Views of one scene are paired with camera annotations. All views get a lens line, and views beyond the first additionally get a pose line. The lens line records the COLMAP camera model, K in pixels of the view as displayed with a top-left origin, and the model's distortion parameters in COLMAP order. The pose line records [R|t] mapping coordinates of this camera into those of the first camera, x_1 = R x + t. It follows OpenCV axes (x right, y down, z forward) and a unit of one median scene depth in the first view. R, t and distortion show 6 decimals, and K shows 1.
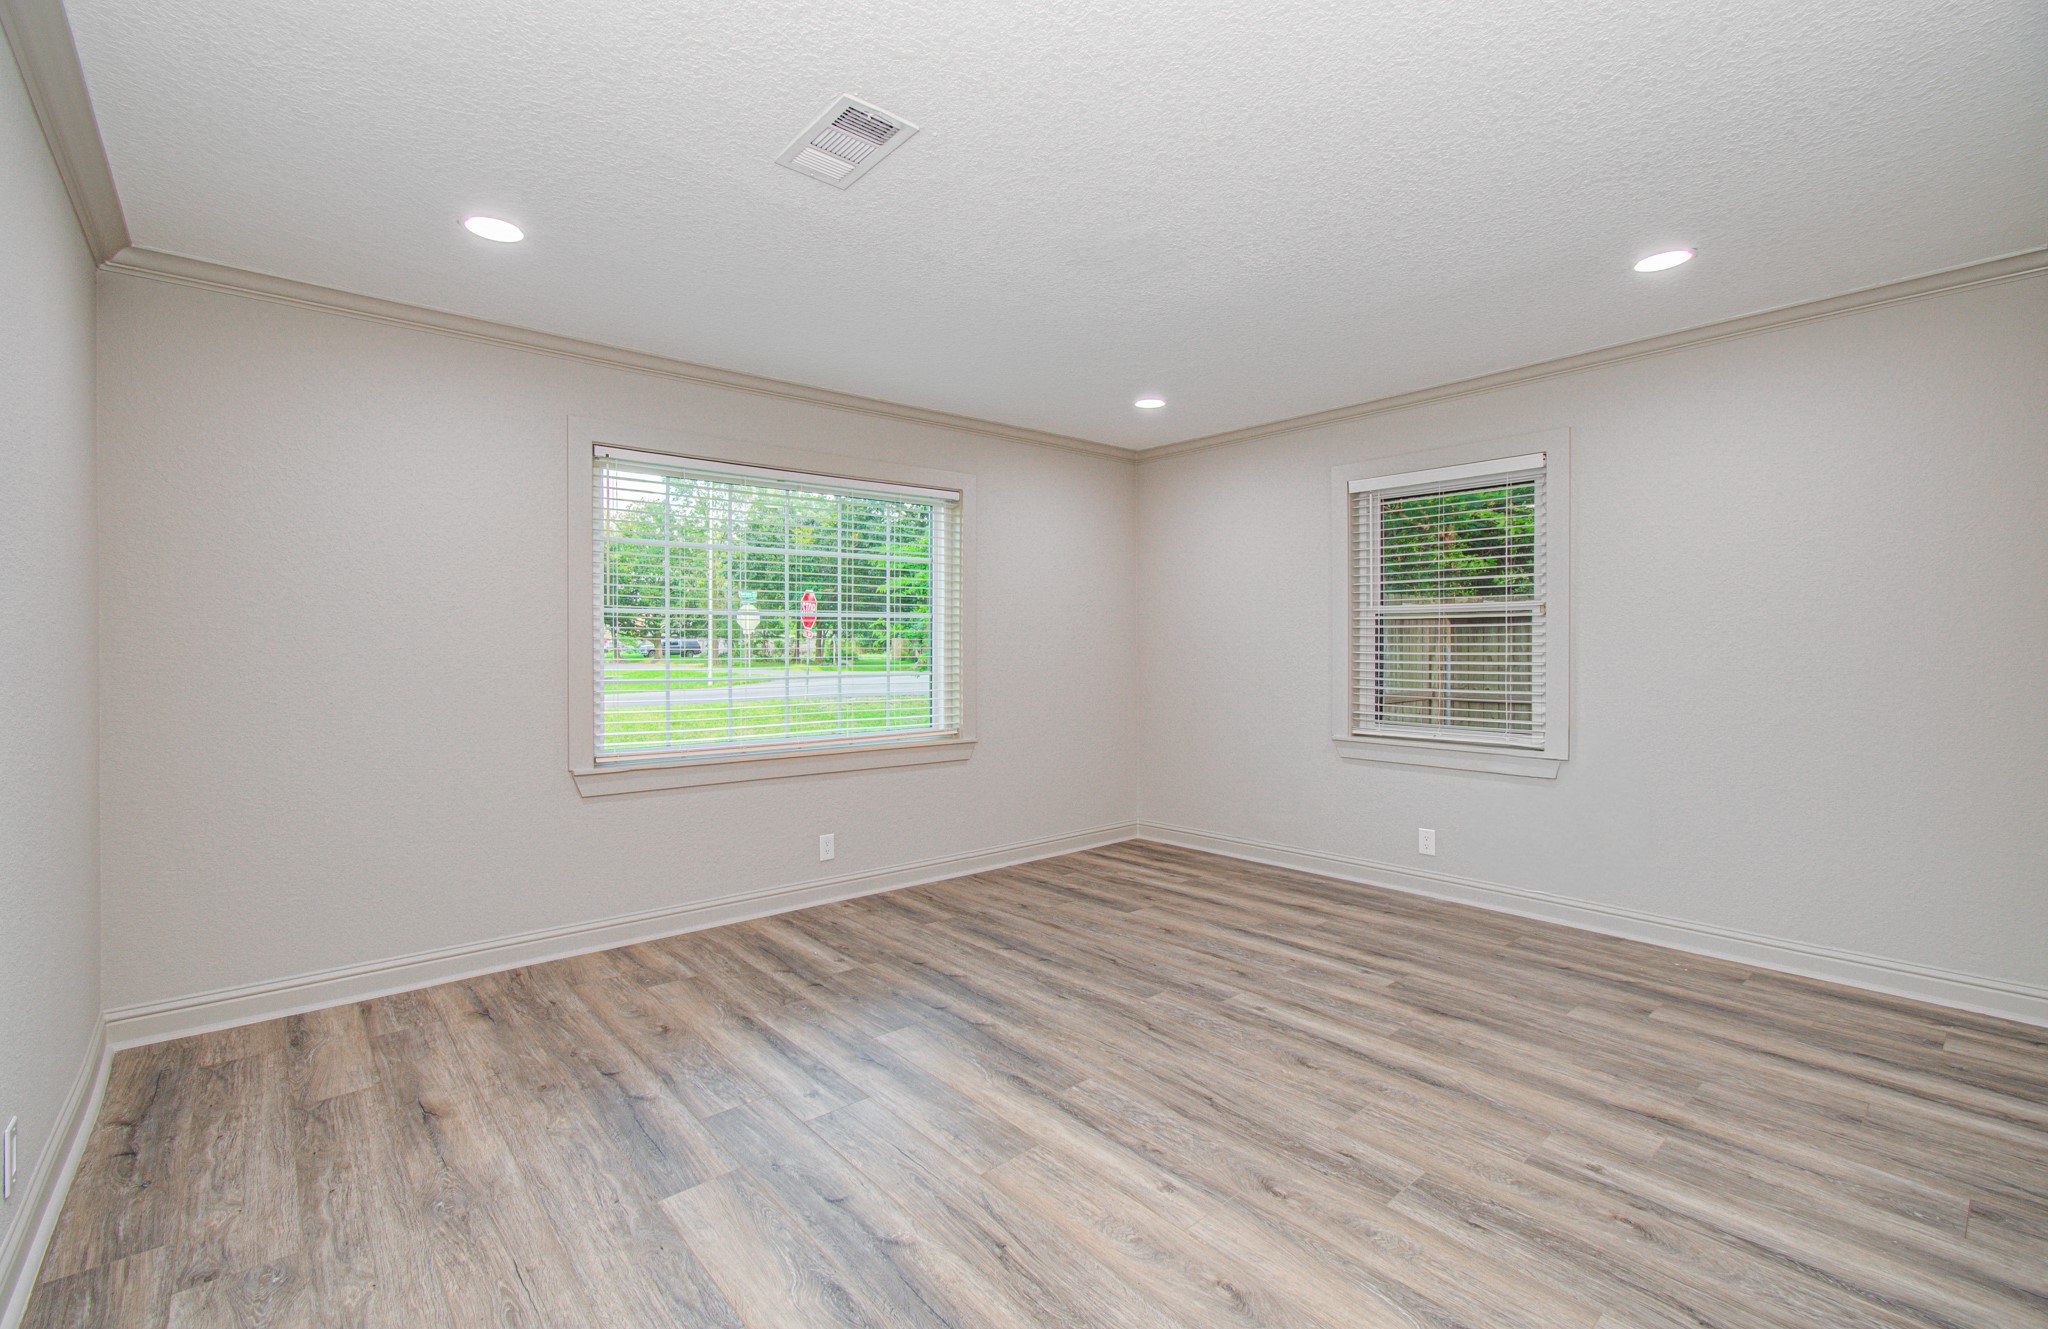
lens RADIAL K [[878.5, 0, 1013.7], [0, 878.5, 650.7], [0, 0, 1]] dist [-0.001538, -0.000144]
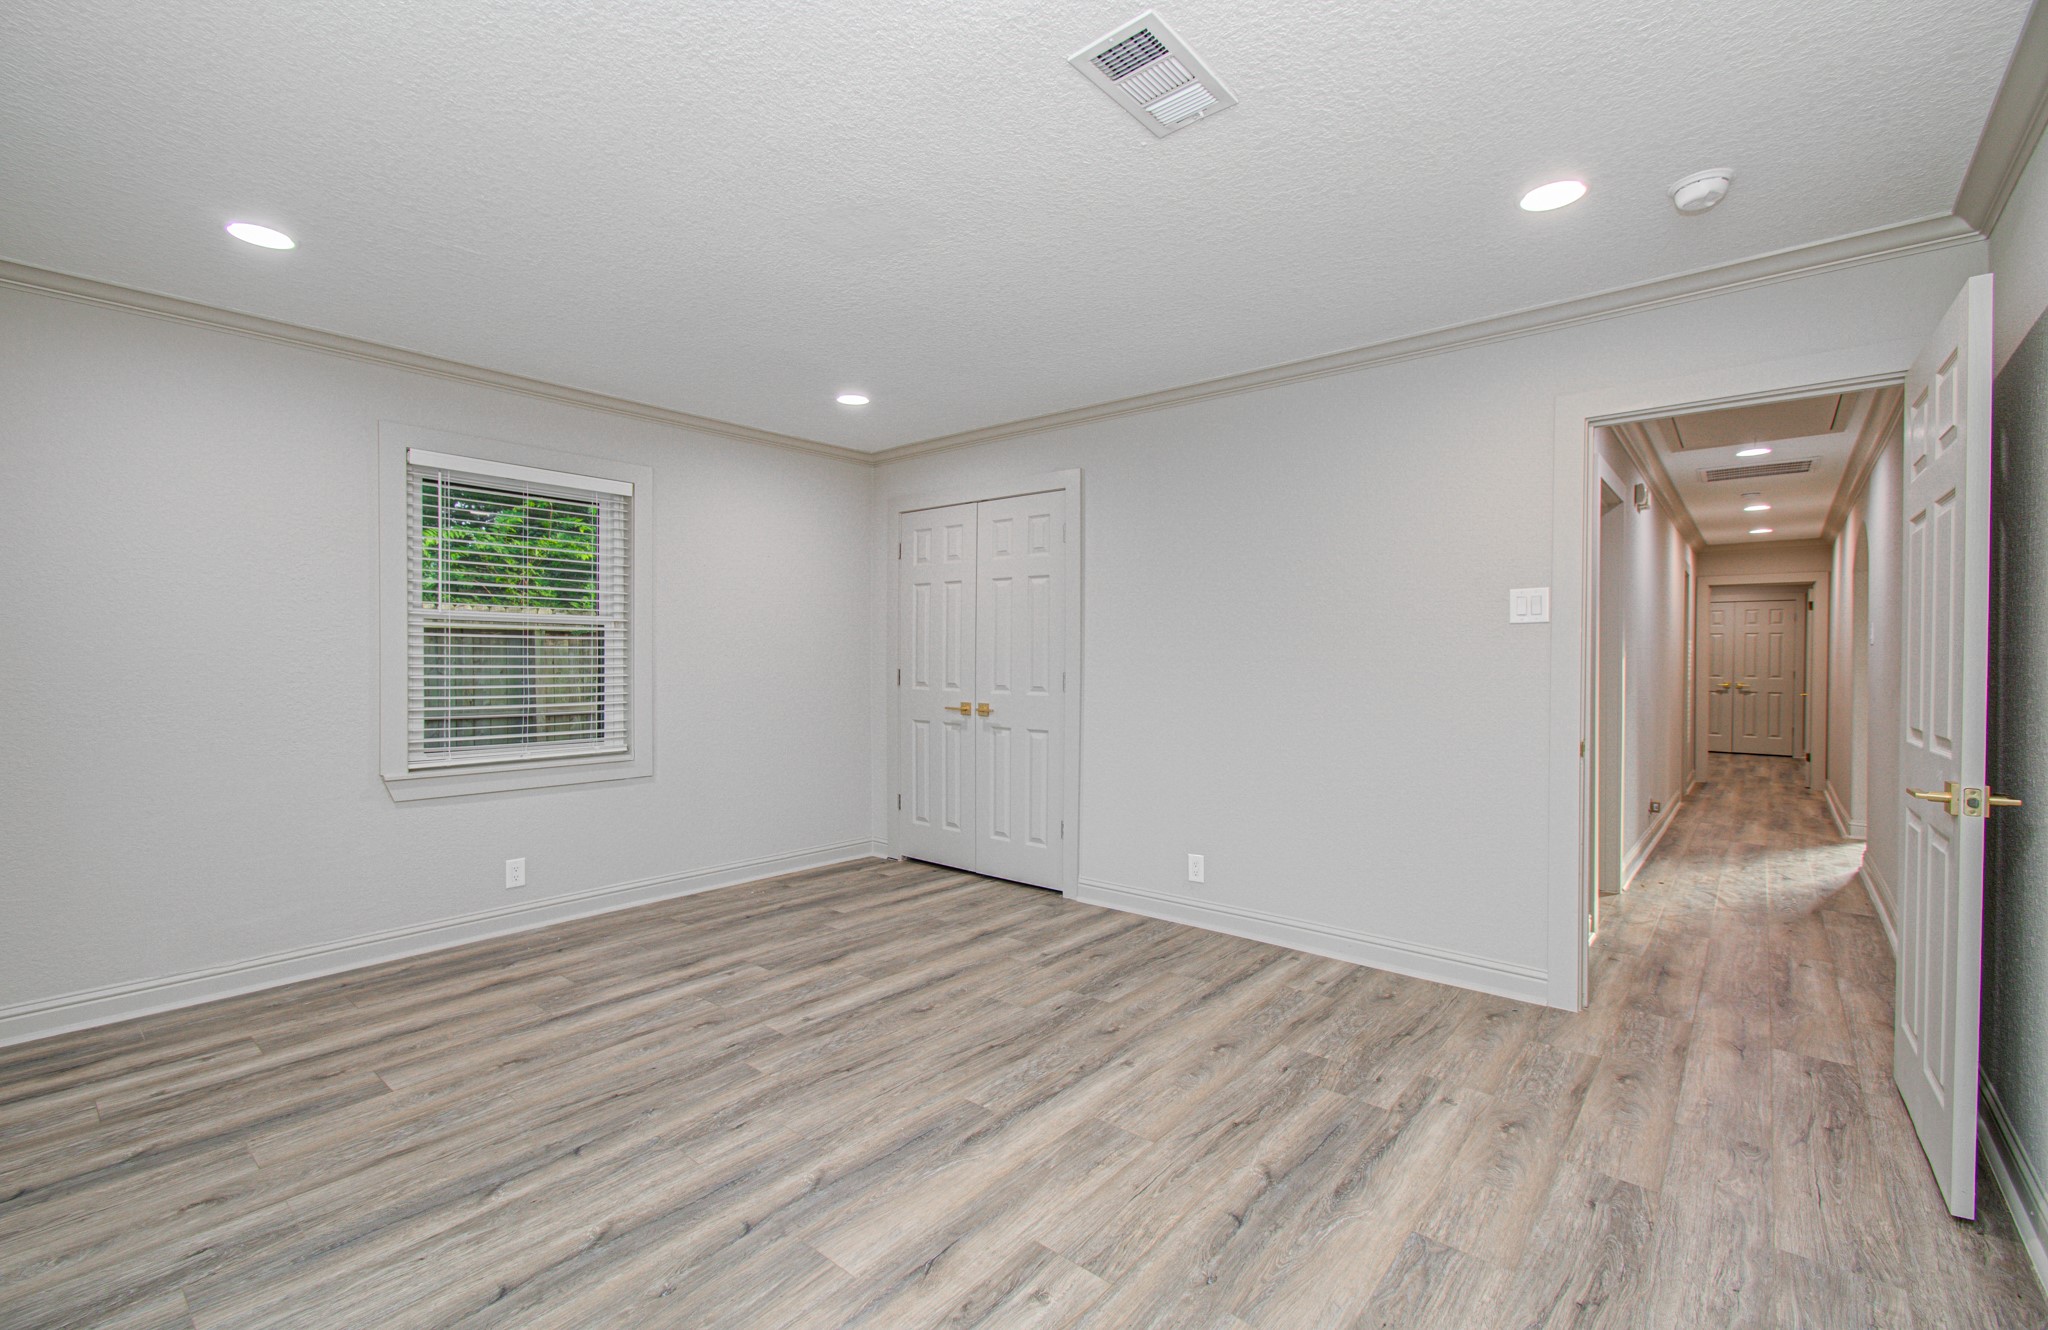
lens RADIAL K [[878.5, 0, 1013.7], [0, 878.5, 651.2], [0, 0, 1]] dist [-0.001538, -0.000144]
pose [[-0.151077, 0.012486, 0.988443, -0.718494], [0.000781, 0.999921, -0.012512, -0.001372], [-0.988522, -0.001119, -0.151075, 0.873629]]
